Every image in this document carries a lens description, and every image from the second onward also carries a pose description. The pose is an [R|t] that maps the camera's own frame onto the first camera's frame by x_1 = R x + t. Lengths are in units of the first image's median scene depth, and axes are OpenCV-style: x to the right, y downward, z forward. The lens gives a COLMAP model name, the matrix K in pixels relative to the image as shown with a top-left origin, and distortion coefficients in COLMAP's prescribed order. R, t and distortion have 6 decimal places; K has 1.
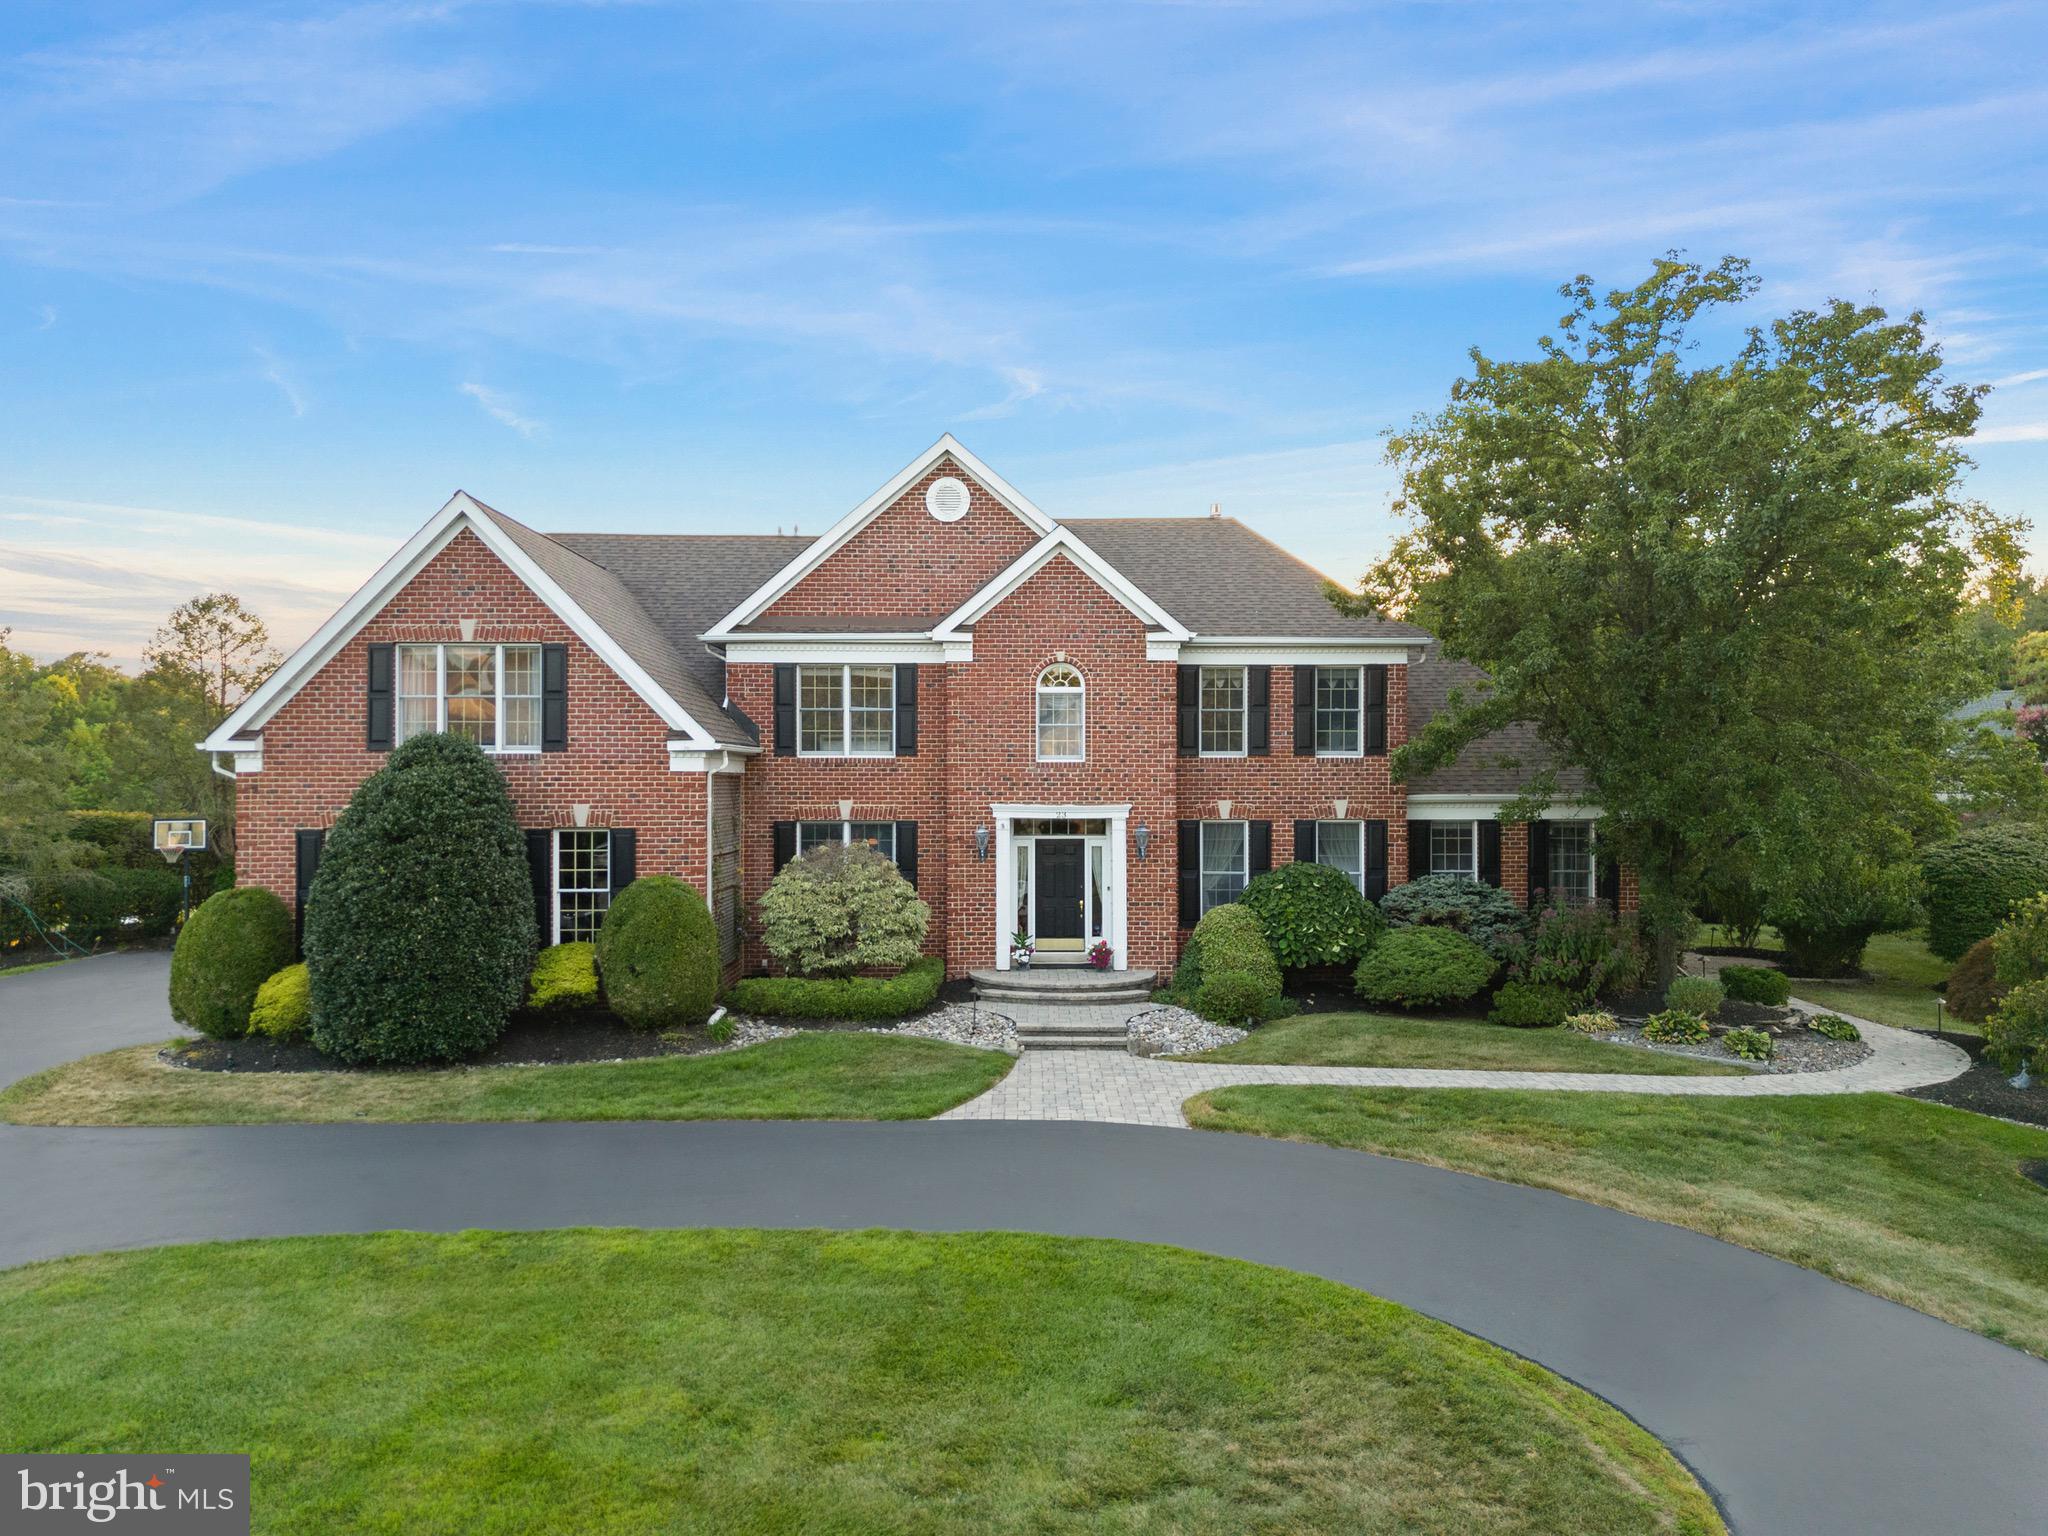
lens RADIAL K [[1456.2, 0, 1024.0], [0, 1456.2, 768.0], [0, 0, 1]] dist [0.065895, -0.055422]
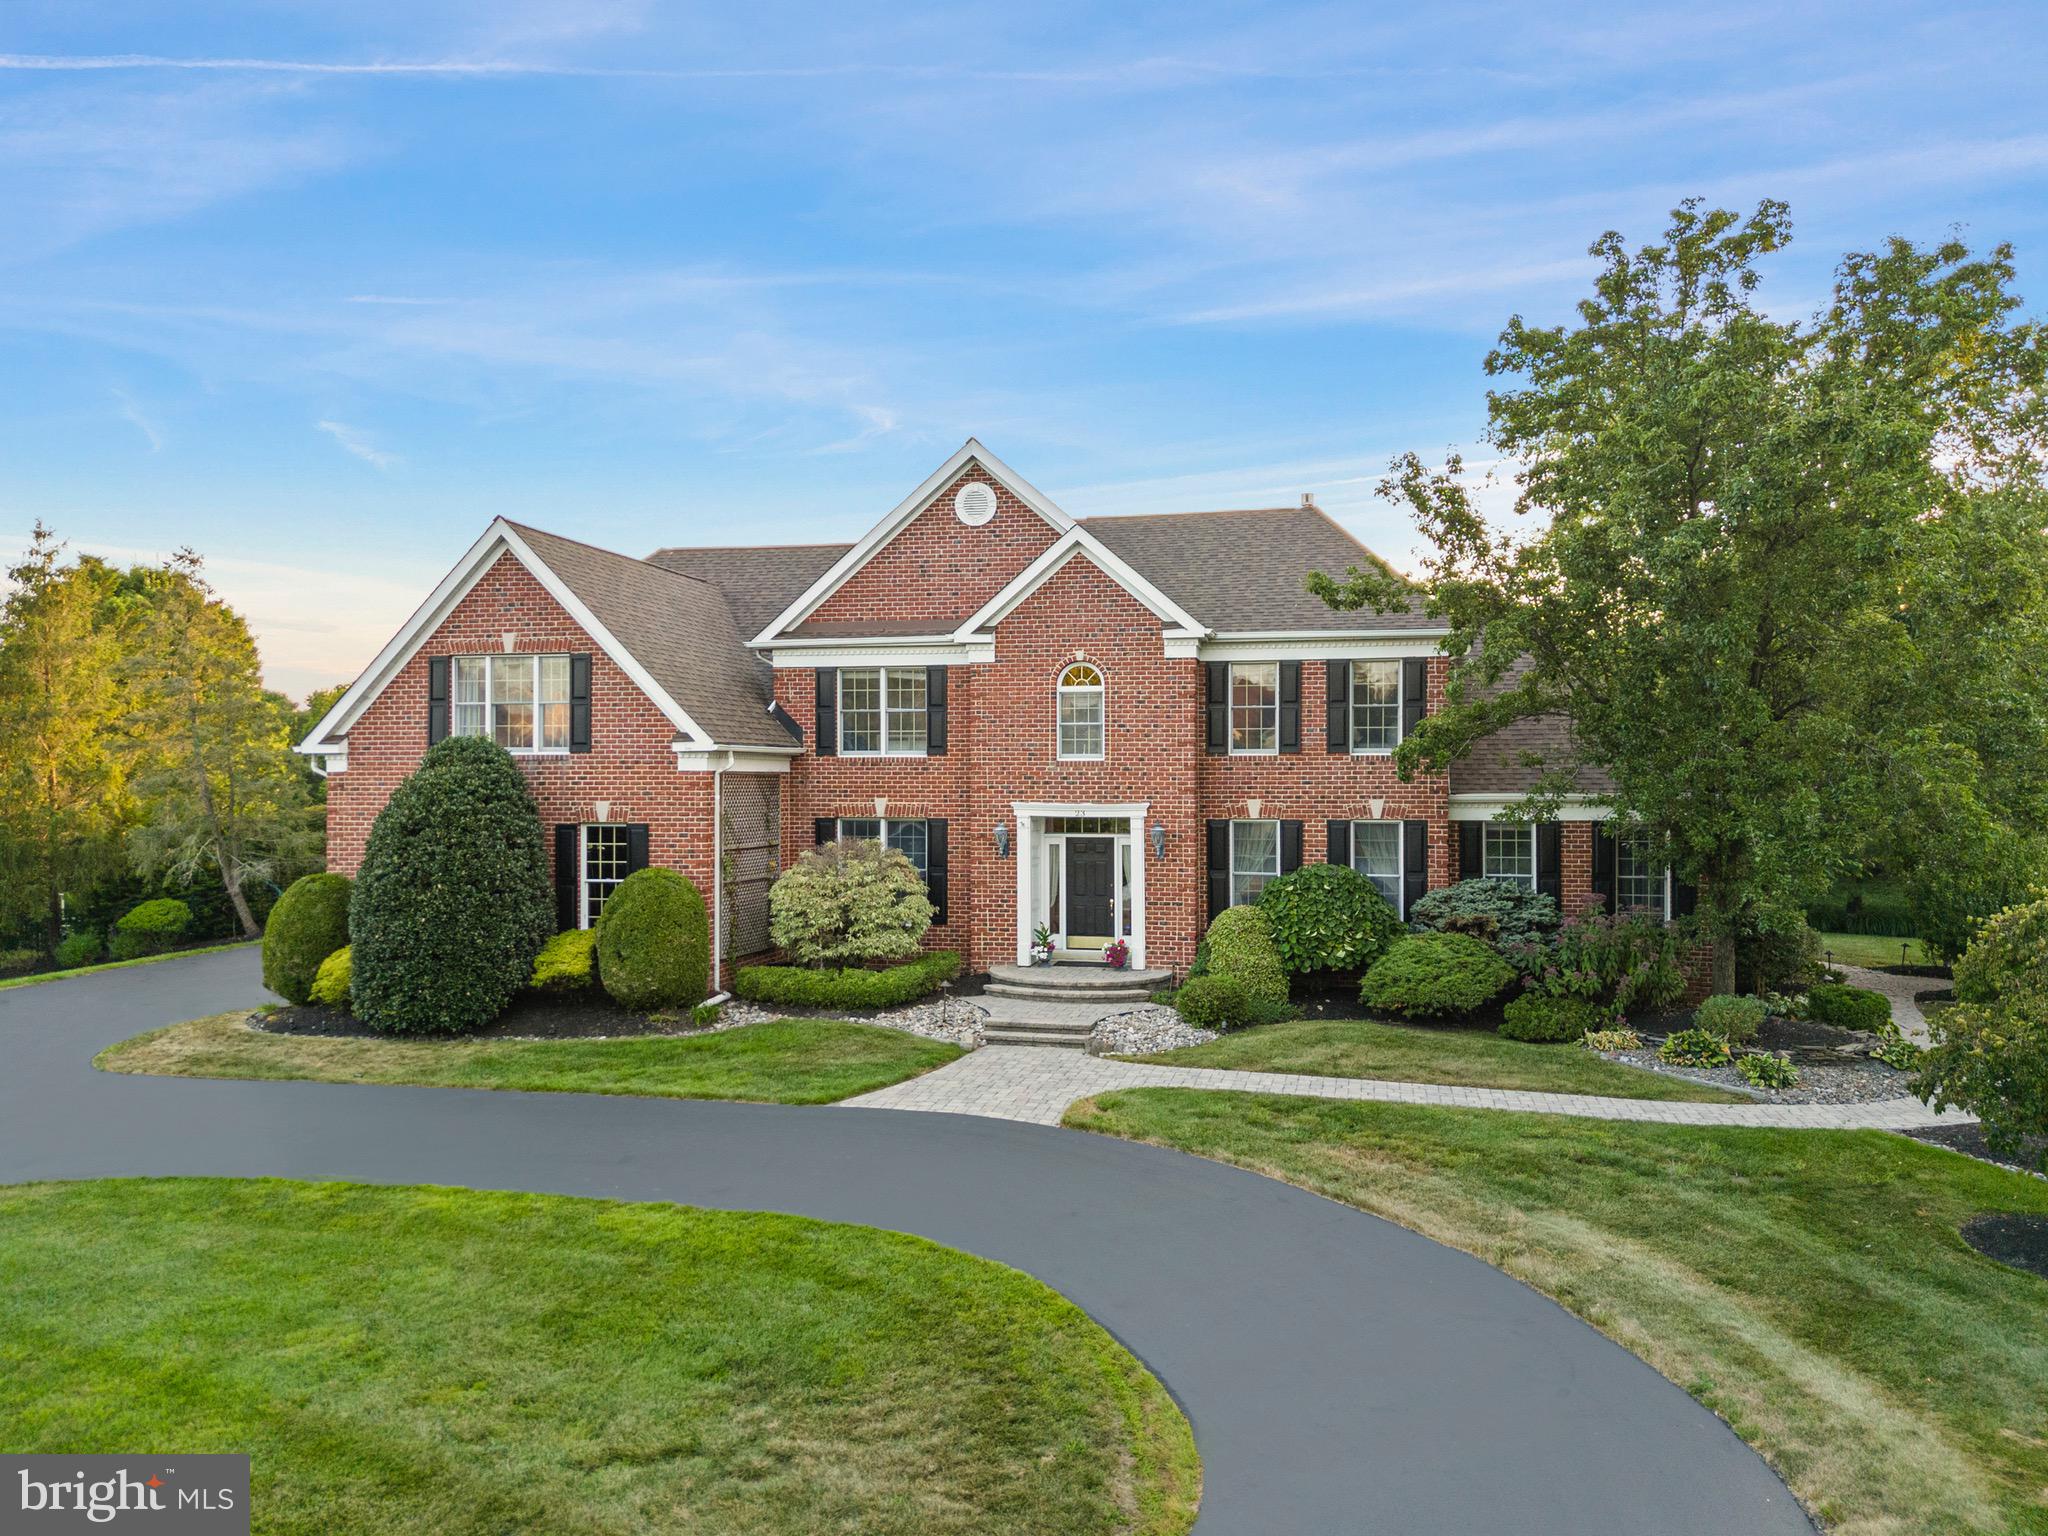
lens RADIAL K [[1456.2, 0, 1024.0], [0, 1456.2, 768.0], [0, 0, 1]] dist [0.065895, -0.055422]
pose [[0.974330, -0.001729, -0.225120, 0.245884], [0.002163, 0.999996, 0.001681, -0.000998], [0.225116, -0.002125, 0.974330, 0.014388]]
